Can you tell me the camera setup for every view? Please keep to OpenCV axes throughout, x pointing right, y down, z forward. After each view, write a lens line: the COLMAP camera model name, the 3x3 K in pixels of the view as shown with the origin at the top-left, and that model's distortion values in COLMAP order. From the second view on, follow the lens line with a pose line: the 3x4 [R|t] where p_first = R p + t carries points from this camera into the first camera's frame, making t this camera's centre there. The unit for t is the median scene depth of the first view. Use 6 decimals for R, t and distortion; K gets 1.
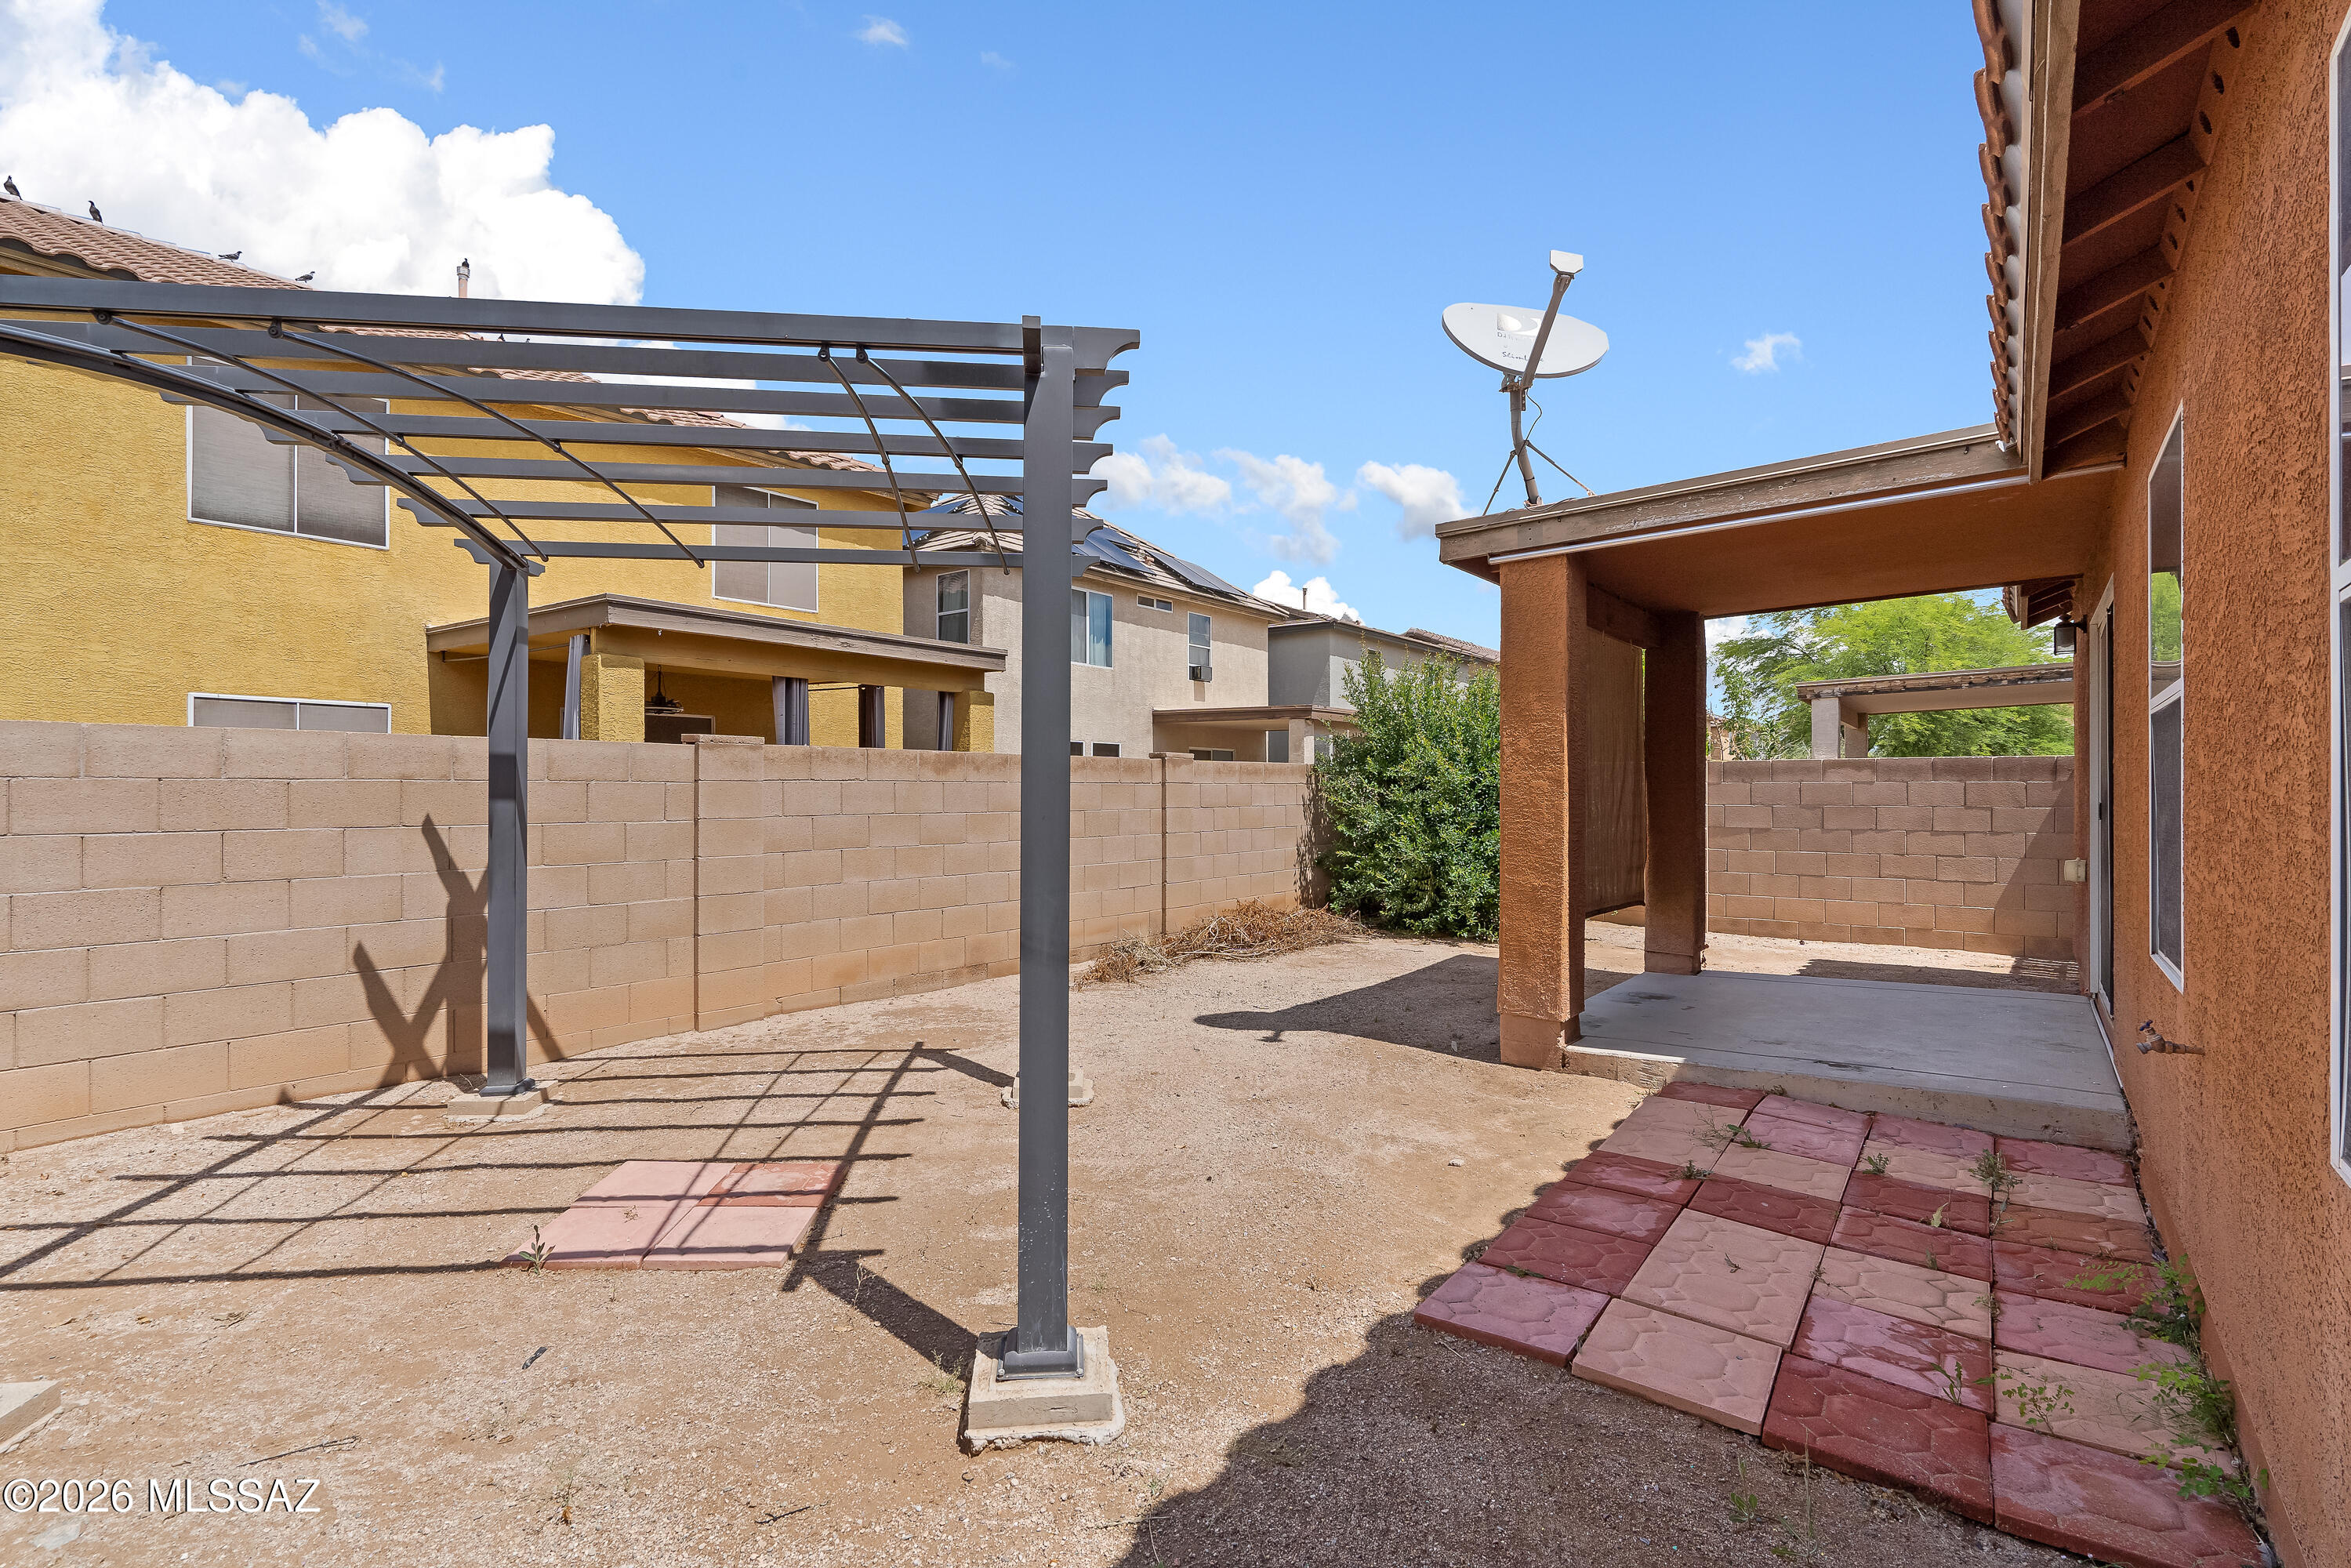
lens RADIAL K [[1082.4, 0, 1171.0], [0, 1082.4, 786.3], [0, 0, 1]] dist [-0.000251, 0.000264]
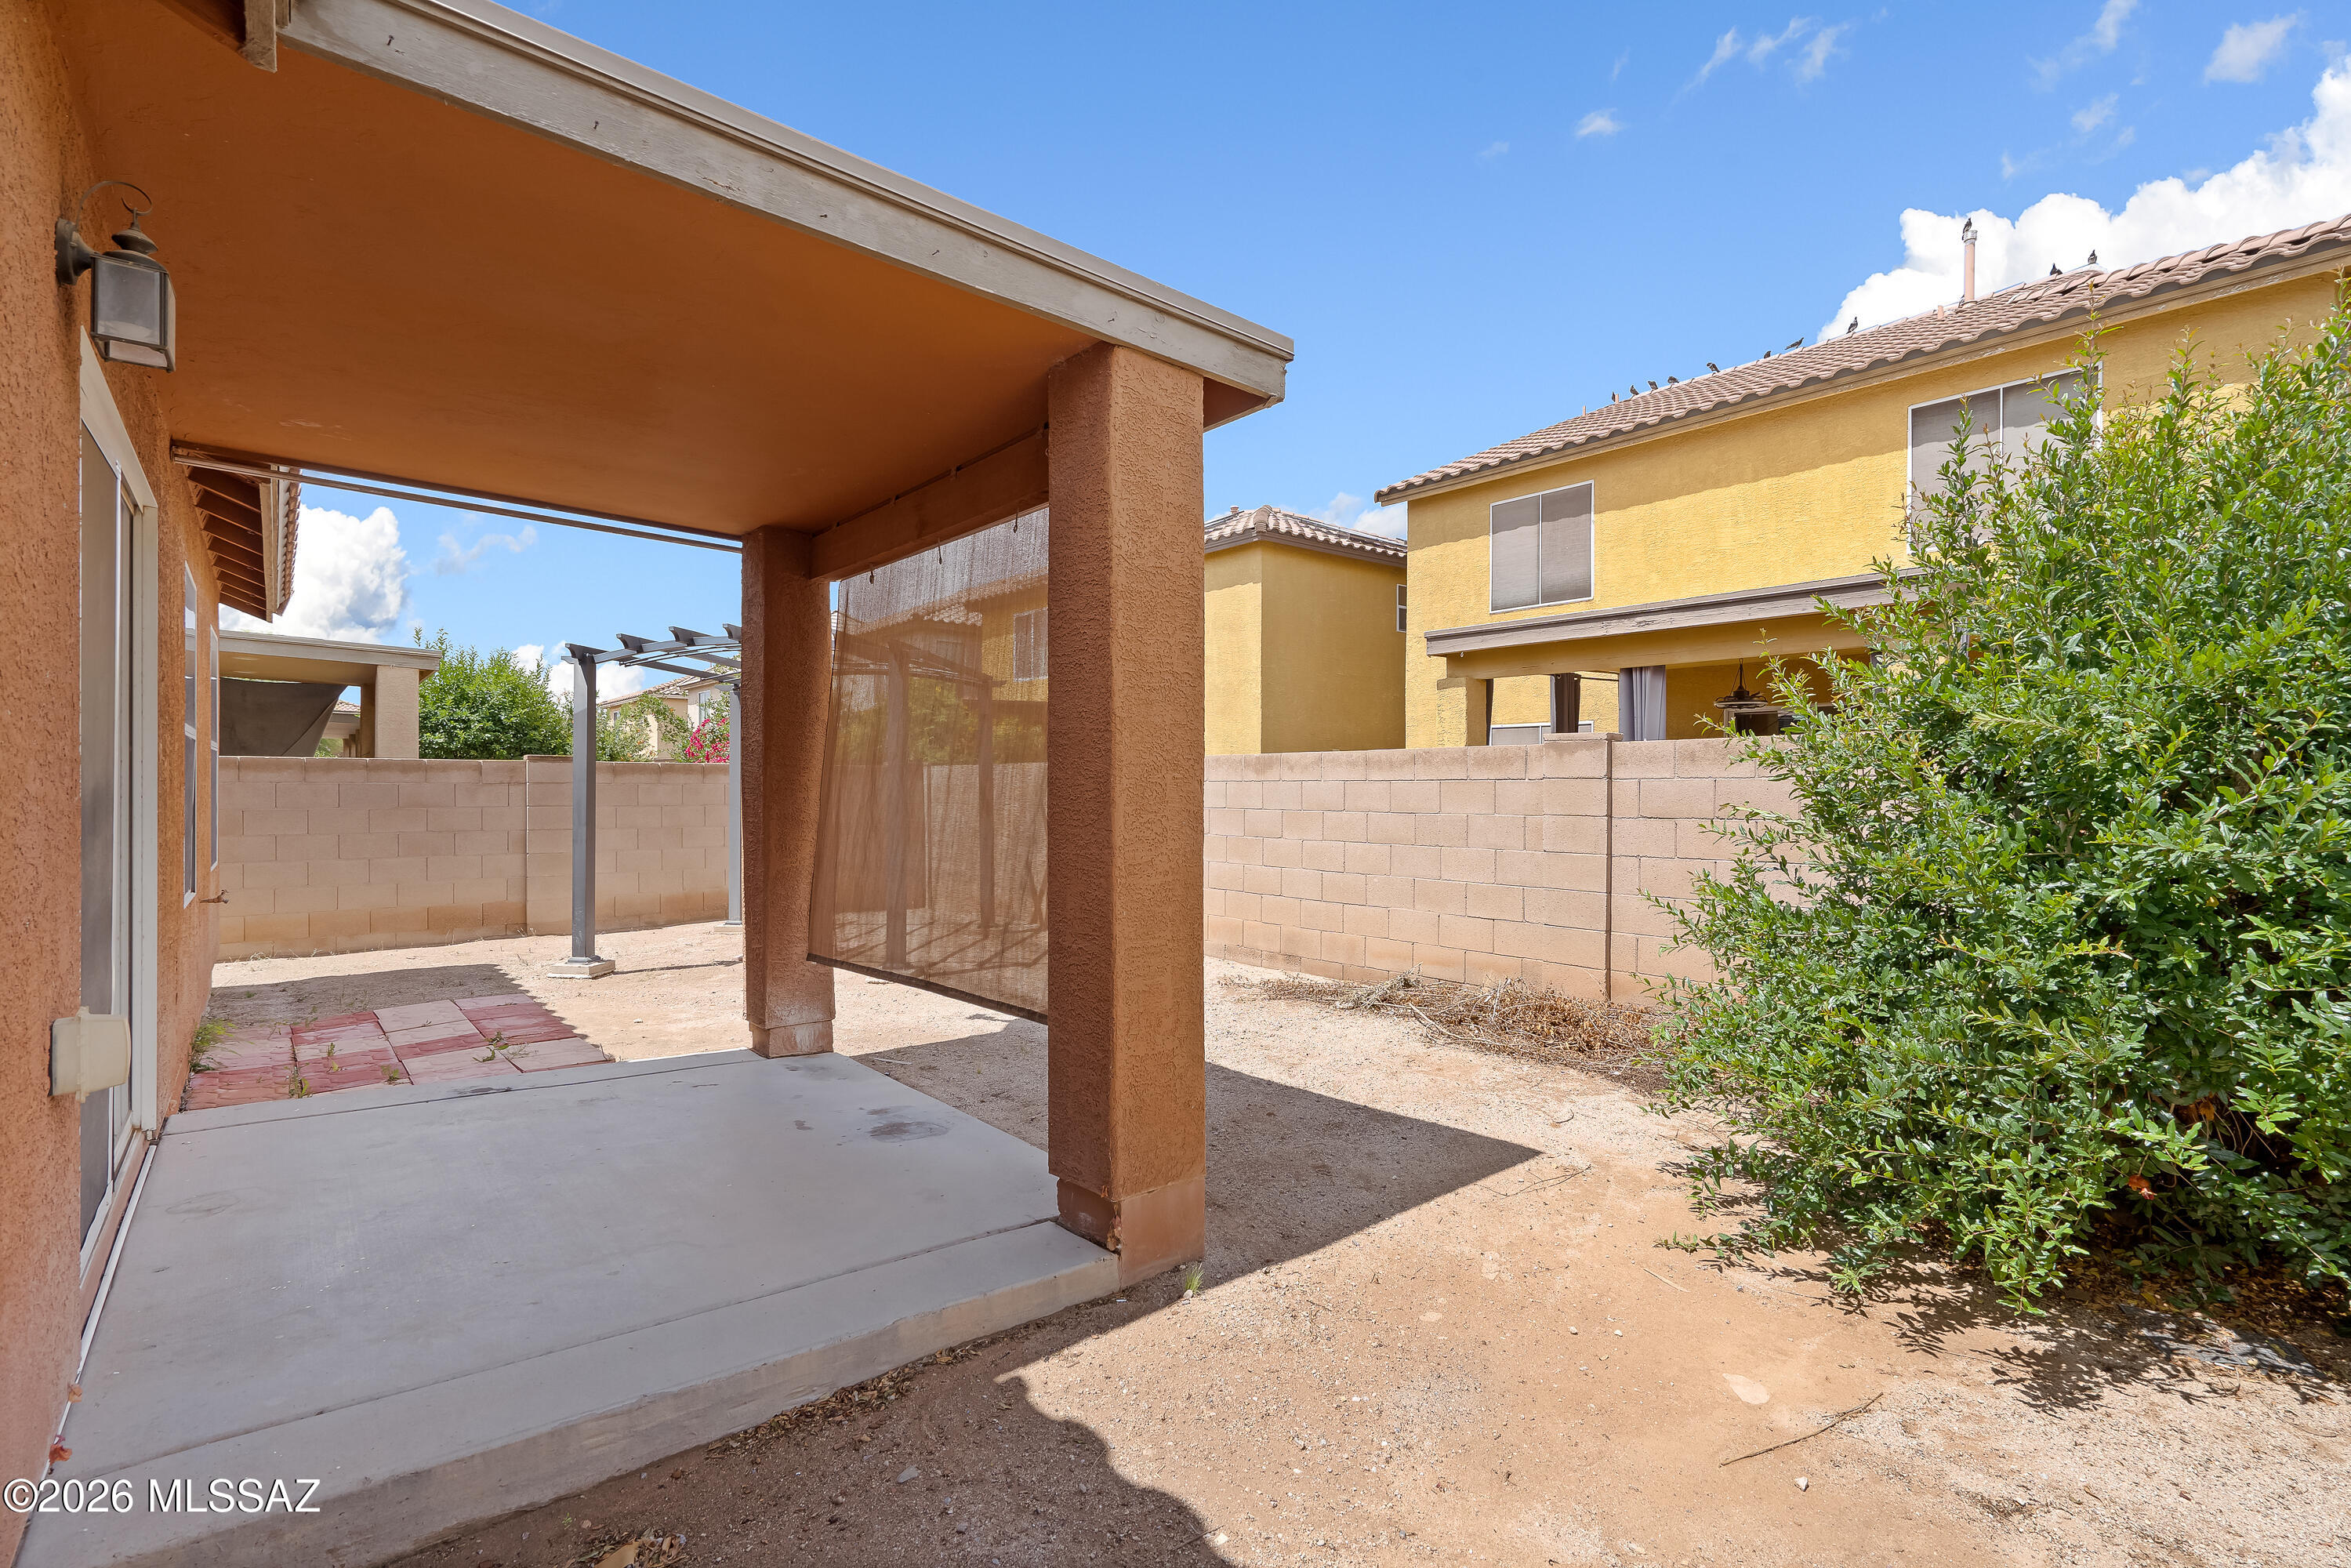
lens RADIAL K [[1082.4, 0, 1172.7], [0, 1082.4, 788.1], [0, 0, 1]] dist [-0.000251, 0.000264]
pose [[-0.219113, 0.003038, -0.975695, 0.791817], [0.006054, 0.999980, 0.001754, 0.000012], [0.975681, -0.005523, -0.219127, 0.995135]]
